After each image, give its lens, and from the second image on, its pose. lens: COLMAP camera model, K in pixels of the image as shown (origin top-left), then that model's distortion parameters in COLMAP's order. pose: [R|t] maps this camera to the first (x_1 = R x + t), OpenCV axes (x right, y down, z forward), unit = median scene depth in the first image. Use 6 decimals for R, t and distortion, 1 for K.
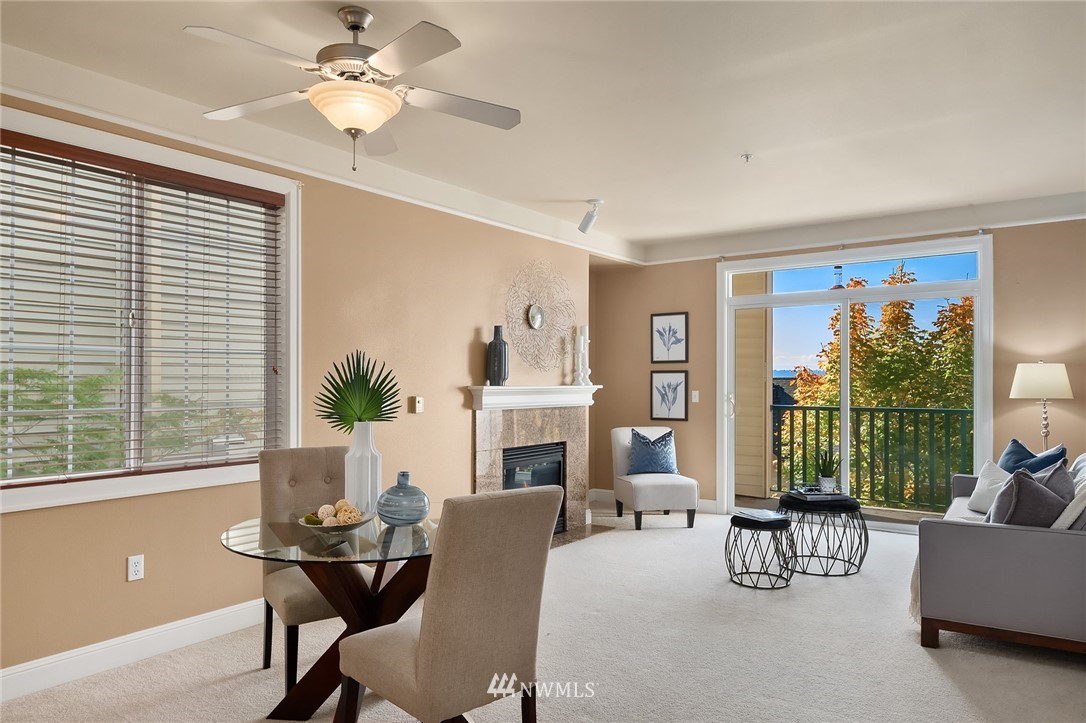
lens RADIAL K [[699.7, 0, 545.0], [0, 699.7, 385.5], [0, 0, 1]] dist [-0.001811, -0.001718]
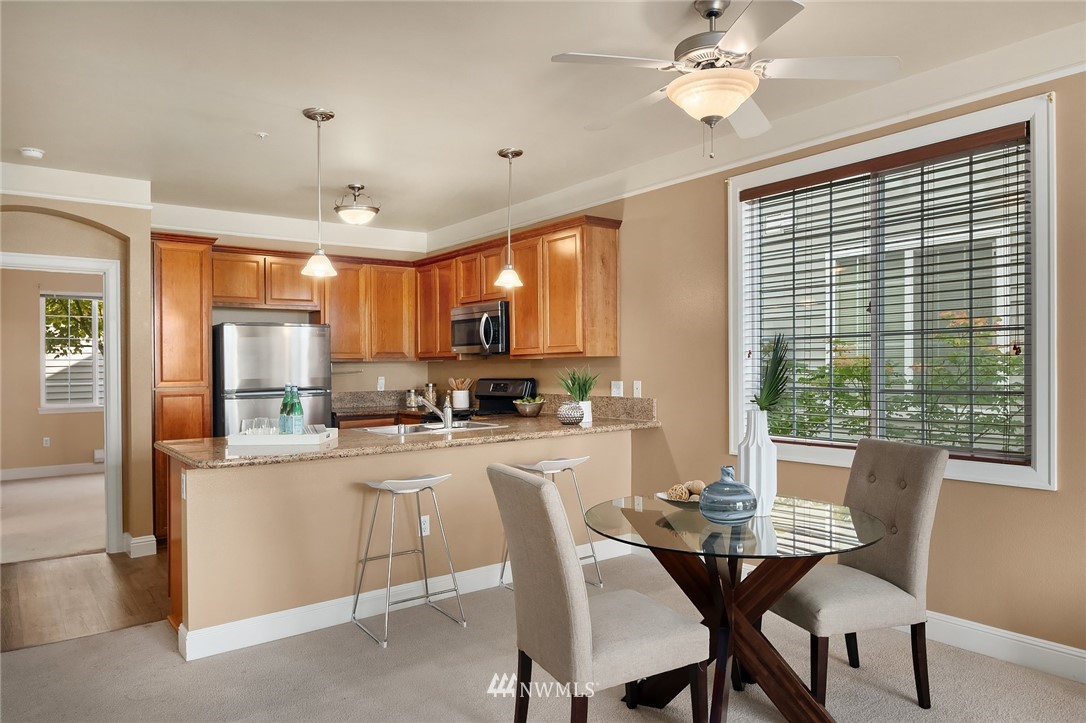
lens RADIAL K [[699.7, 0, 545.0], [0, 699.7, 385.5], [0, 0, 1]] dist [-0.001811, -0.001718]
pose [[-0.276338, 0.031389, -0.960548, 0.313602], [0.002787, 0.999488, 0.031860, -0.004991], [0.961057, 0.006127, -0.276284, 0.430848]]
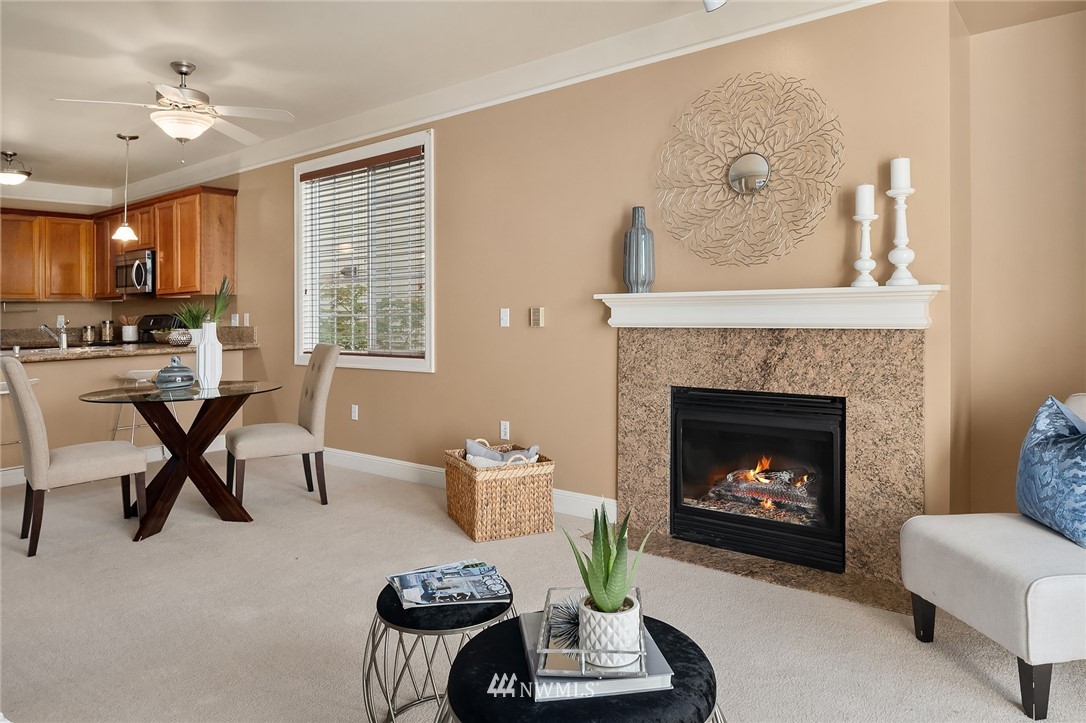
lens RADIAL K [[704.5, 0, 544.2], [0, 704.5, 313.1], [0, 0, 1]] dist [-0.004225, -0.001556]
pose [[-0.042835, 0.004825, -0.999071, 0.528031], [0.010346, 0.999937, 0.004385, 0.013830], [0.999029, -0.010148, -0.042882, 0.775112]]
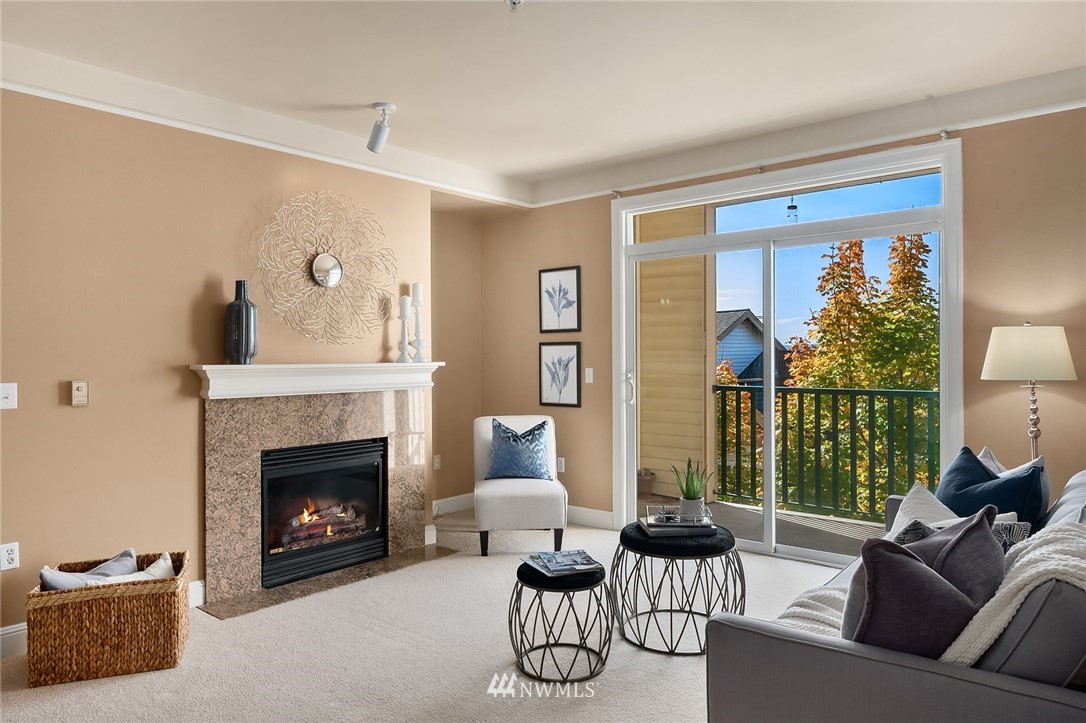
lens RADIAL K [[705.6, 0, 543.0], [0, 705.6, 361.5], [0, 0, 1]] dist [-0.001606, -0.001292]
pose [[0.997627, -0.004909, -0.068670, 0.240378], [0.005091, 0.999984, 0.002485, -0.002196], [0.068656, -0.002829, 0.997636, 0.245963]]
